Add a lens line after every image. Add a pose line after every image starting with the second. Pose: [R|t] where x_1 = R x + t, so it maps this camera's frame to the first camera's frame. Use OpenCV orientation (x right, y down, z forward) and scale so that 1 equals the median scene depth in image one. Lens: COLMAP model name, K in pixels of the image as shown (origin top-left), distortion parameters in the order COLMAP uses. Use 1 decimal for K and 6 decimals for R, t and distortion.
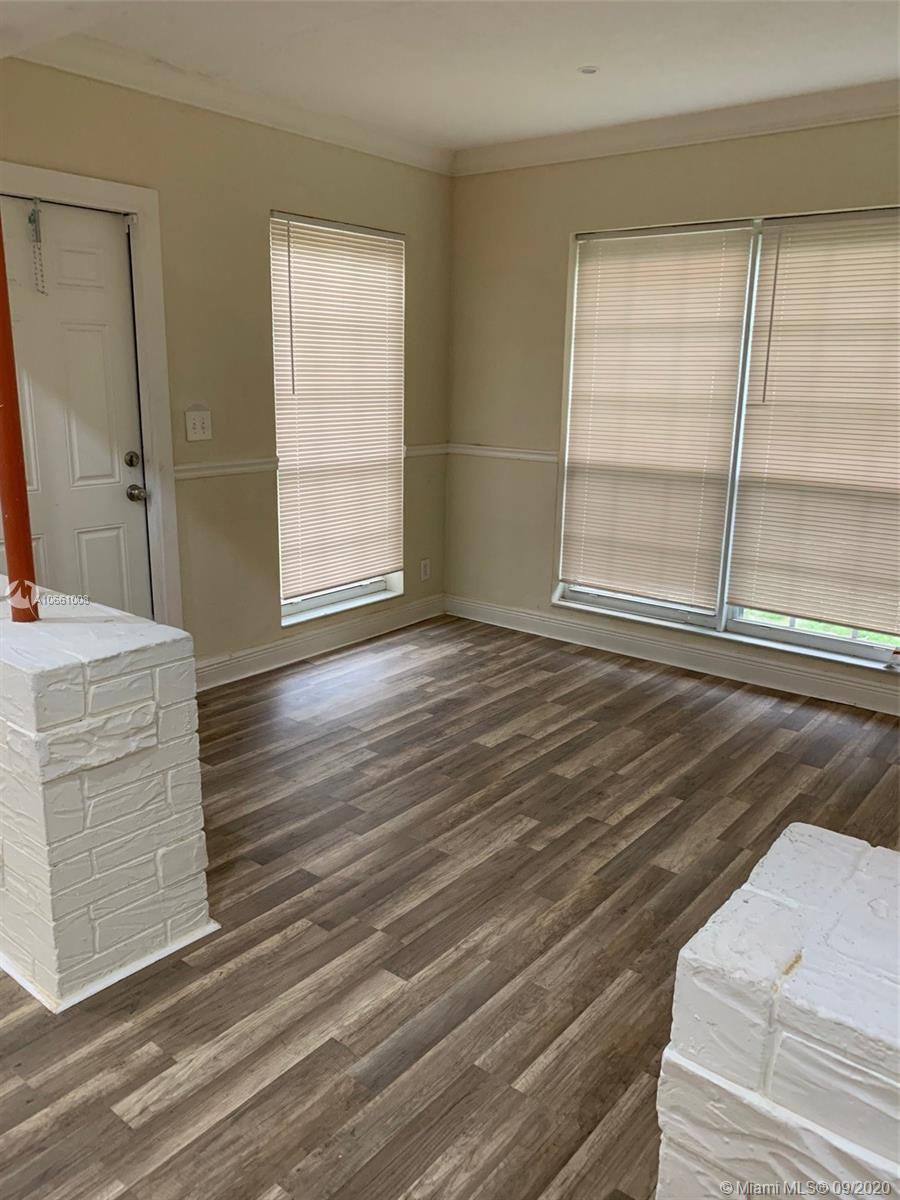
lens RADIAL K [[909.7, 0, 451.9], [0, 909.7, 597.8], [0, 0, 1]] dist [0.043254, -0.075478]
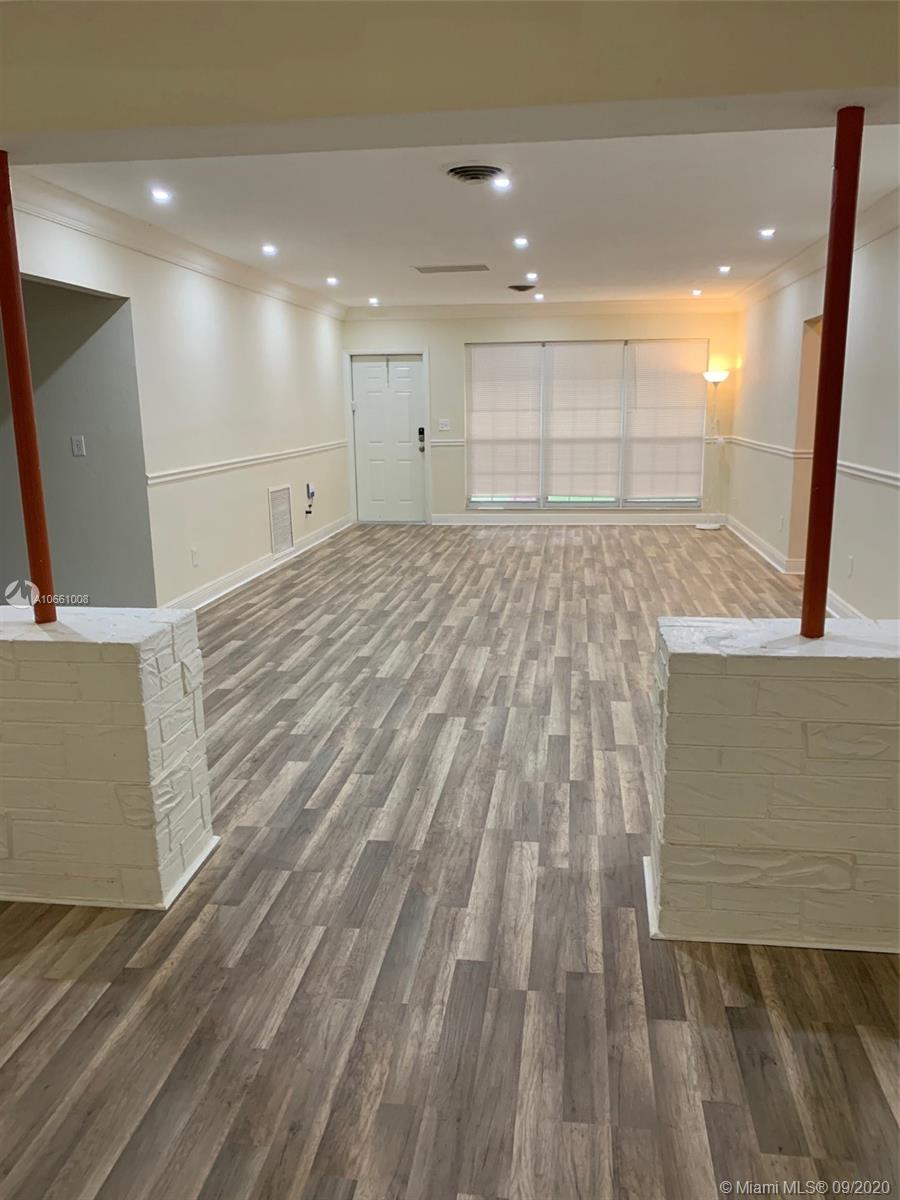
lens RADIAL K [[909.7, 0, 447.9], [0, 909.7, 601.4], [0, 0, 1]] dist [0.043254, -0.075478]
pose [[-0.857814, 0.102440, -0.503648, 0.413260], [-0.129400, 0.905323, 0.404532, -0.362771], [0.497404, 0.412185, -0.763343, 1.463731]]
